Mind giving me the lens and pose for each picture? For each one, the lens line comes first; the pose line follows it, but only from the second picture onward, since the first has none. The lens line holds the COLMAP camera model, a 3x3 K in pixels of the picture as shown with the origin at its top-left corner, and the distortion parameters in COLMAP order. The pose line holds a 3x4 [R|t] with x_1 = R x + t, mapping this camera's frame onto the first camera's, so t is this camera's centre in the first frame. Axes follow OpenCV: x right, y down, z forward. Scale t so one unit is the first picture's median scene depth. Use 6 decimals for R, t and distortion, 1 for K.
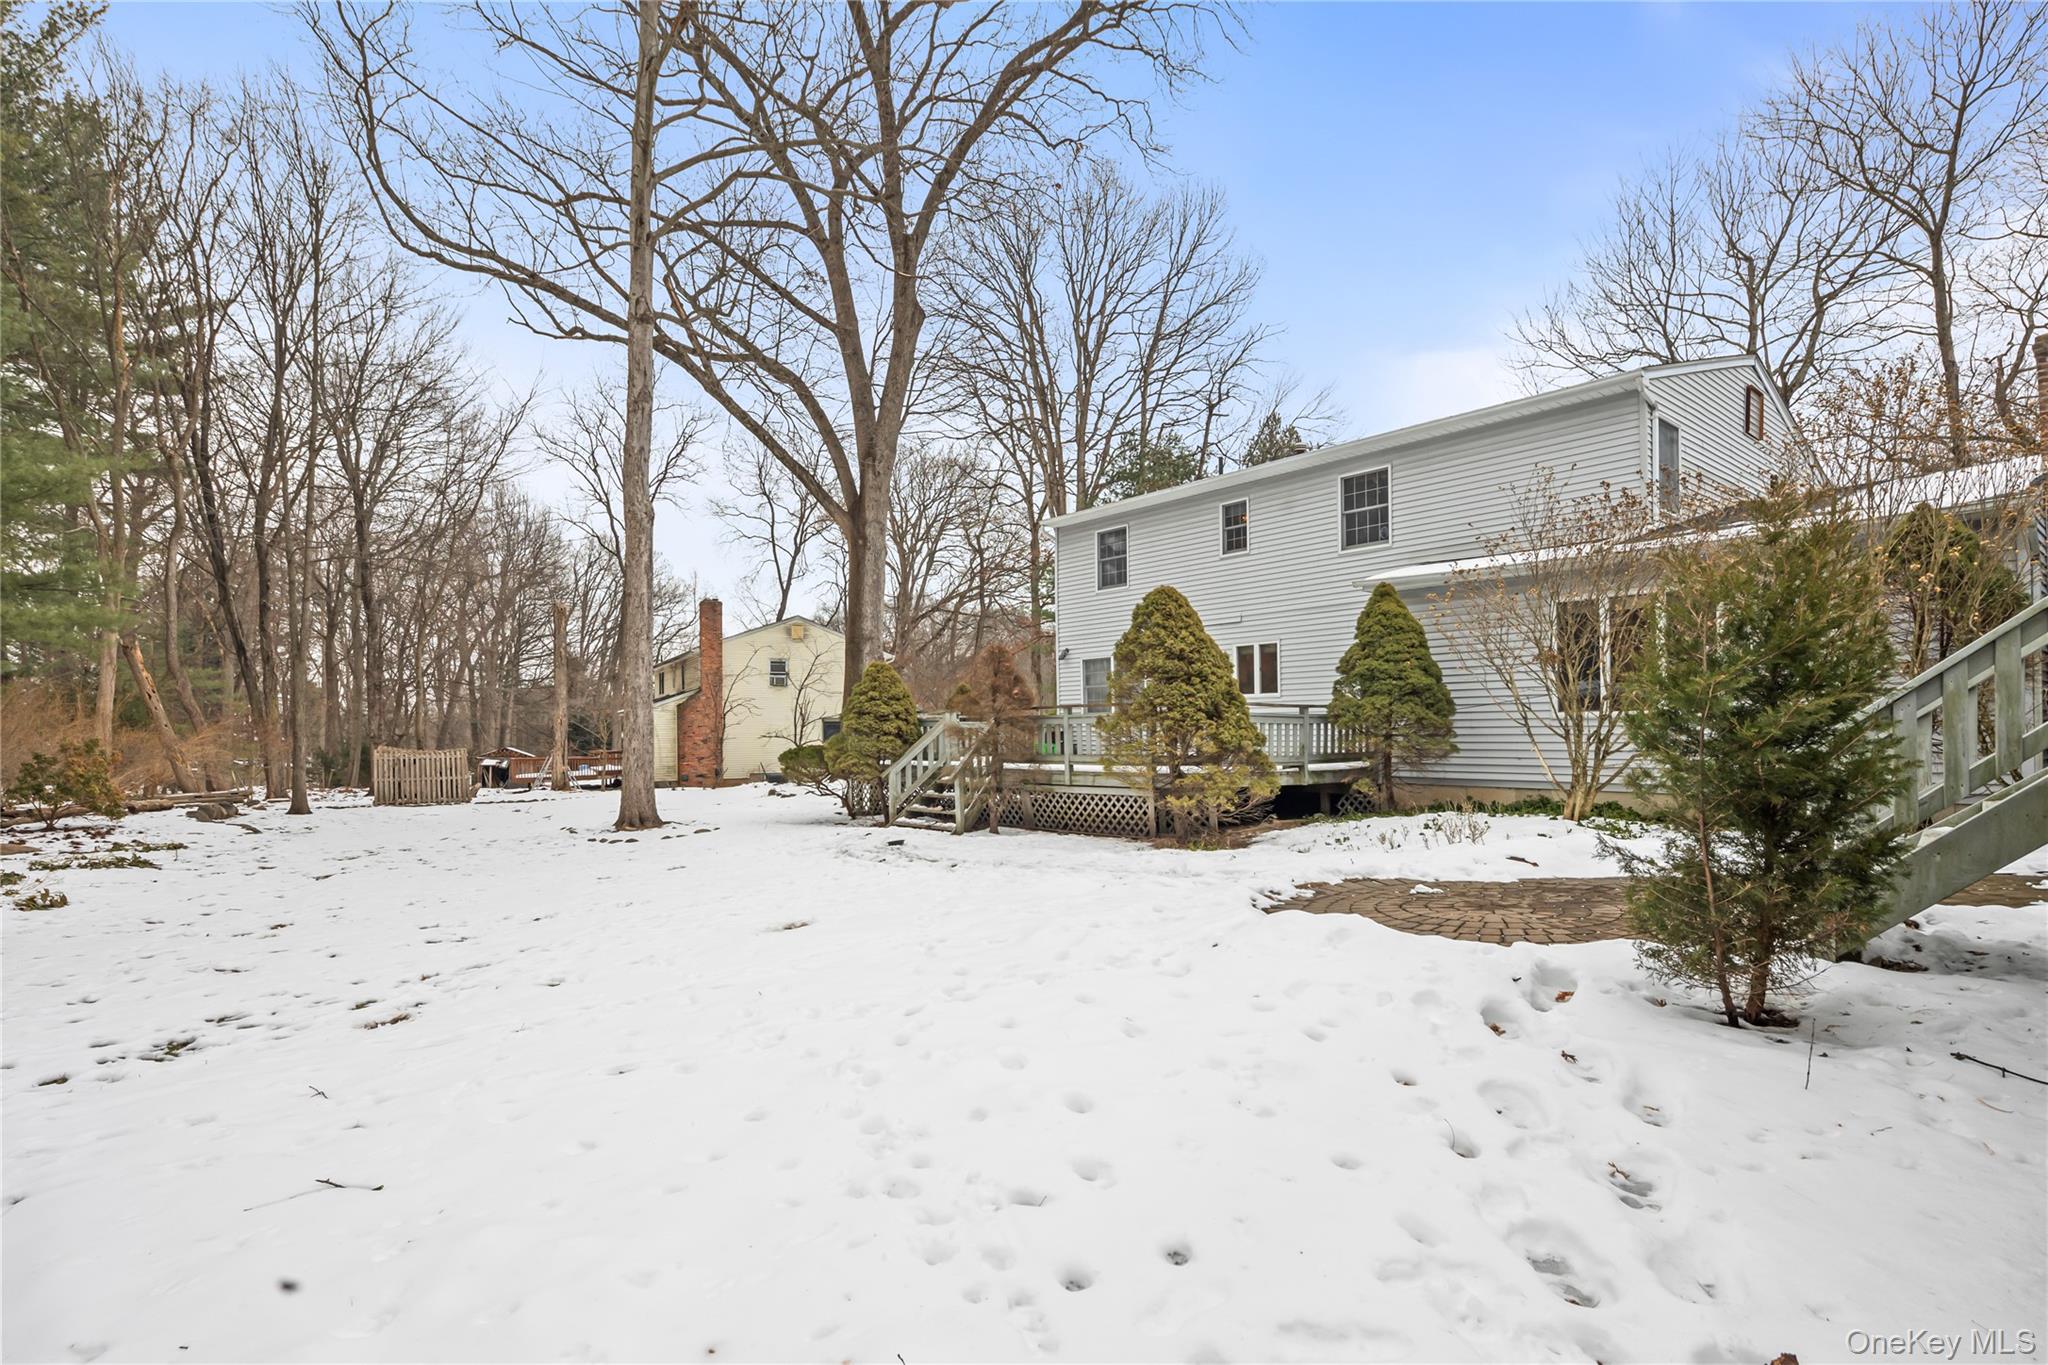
lens RADIAL K [[979.4, 0, 1014.0], [0, 979.4, 751.3], [0, 0, 1]] dist [-0.001900, -0.000934]
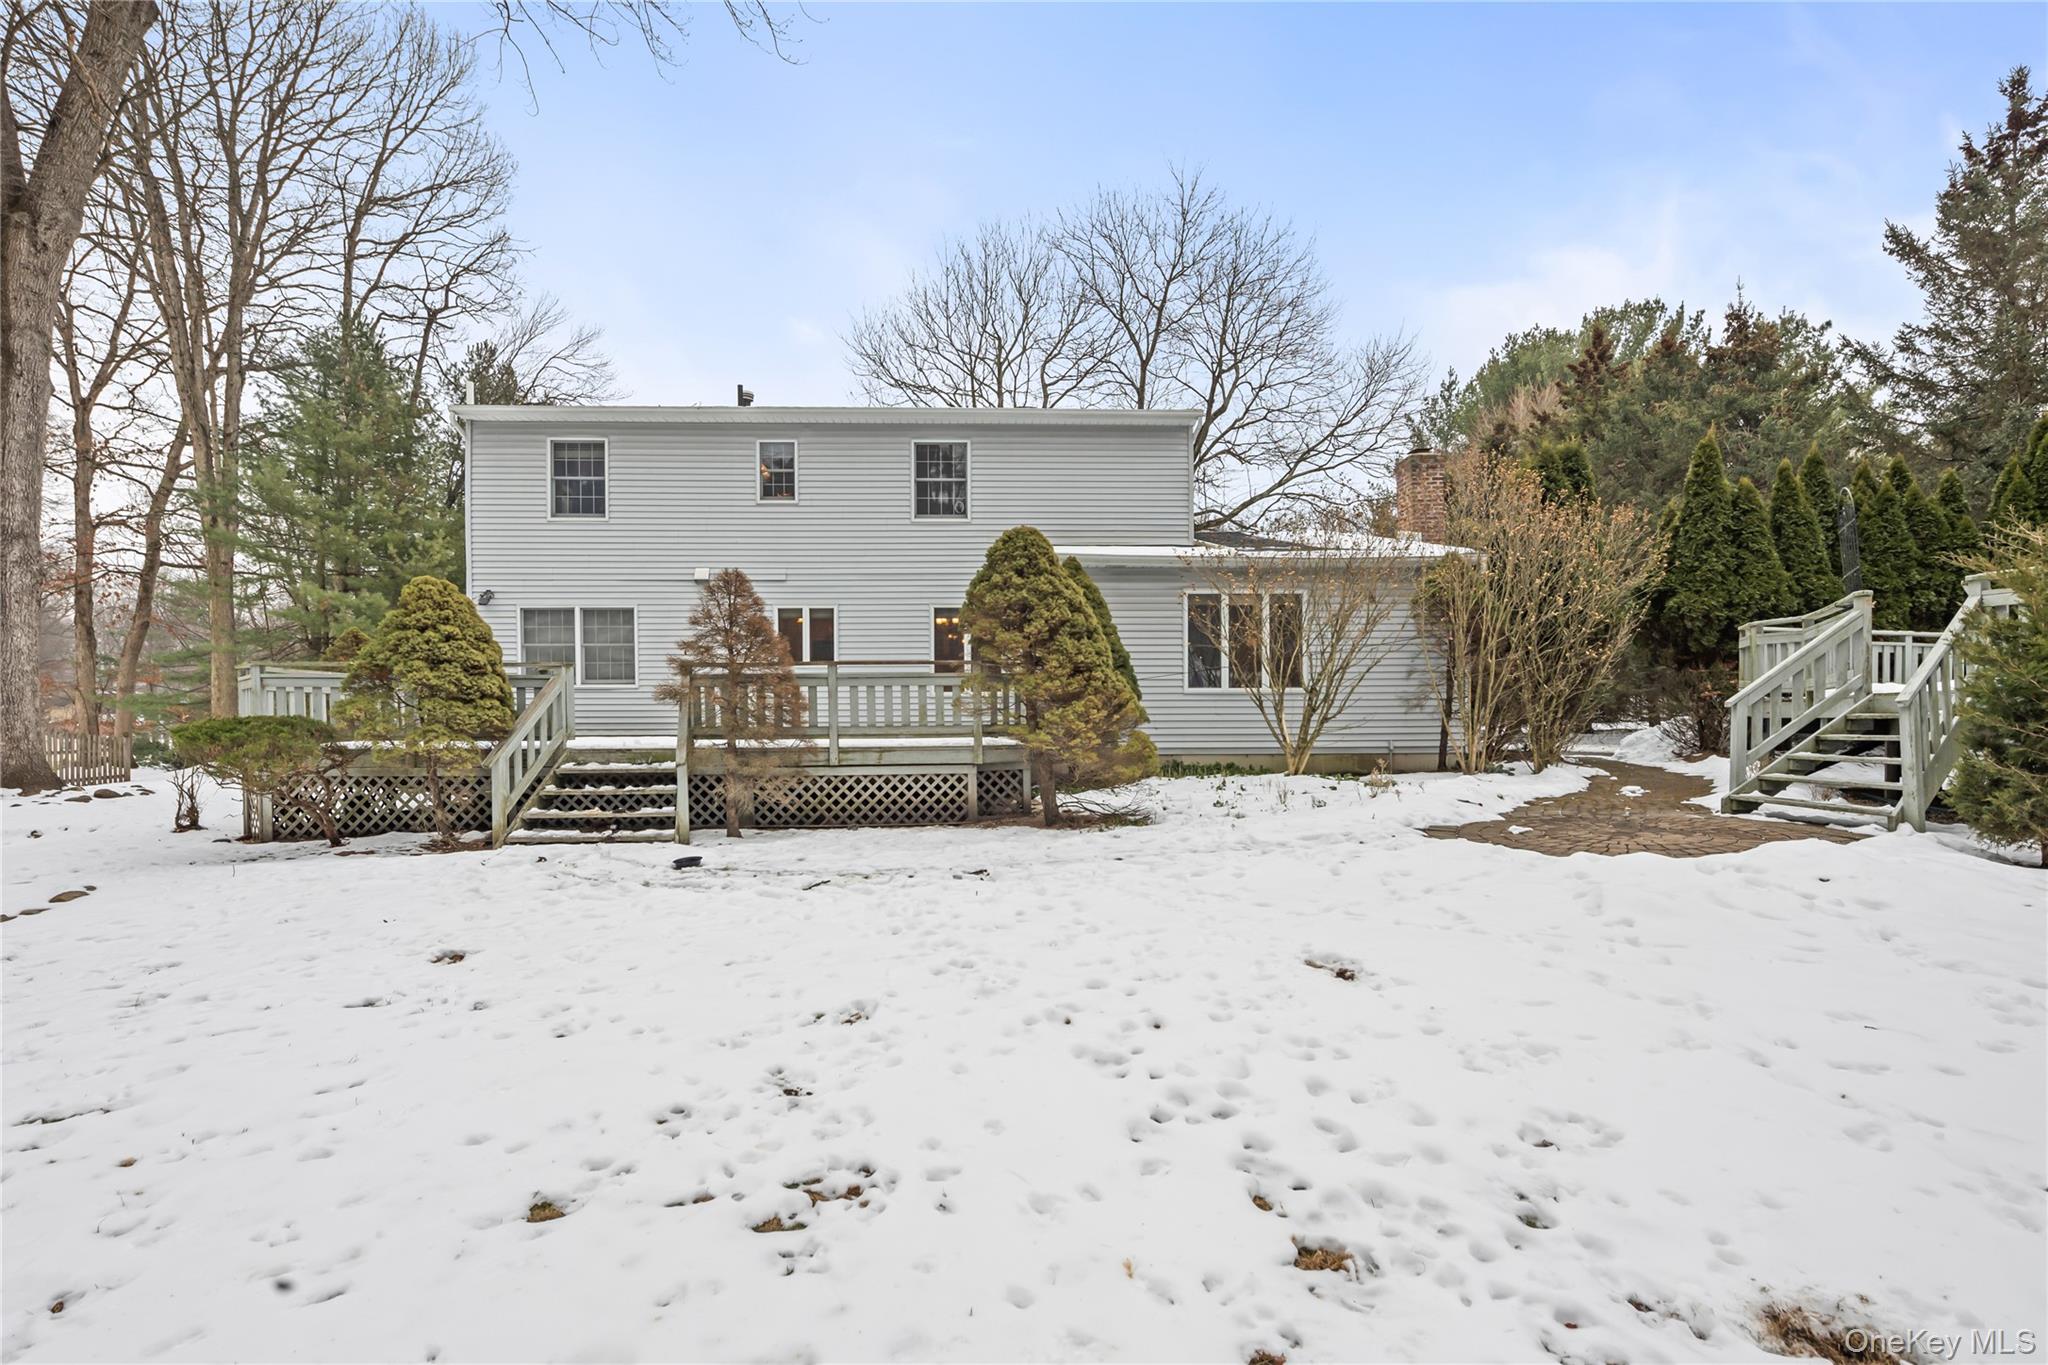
lens RADIAL K [[979.4, 0, 1014.0], [0, 979.4, 751.3], [0, 0, 1]] dist [-0.001900, -0.000934]
pose [[0.629418, -0.019800, 0.776814, -0.392790], [0.013185, 0.999804, 0.014801, 0.011641], [-0.776955, 0.000926, 0.629556, 0.354778]]
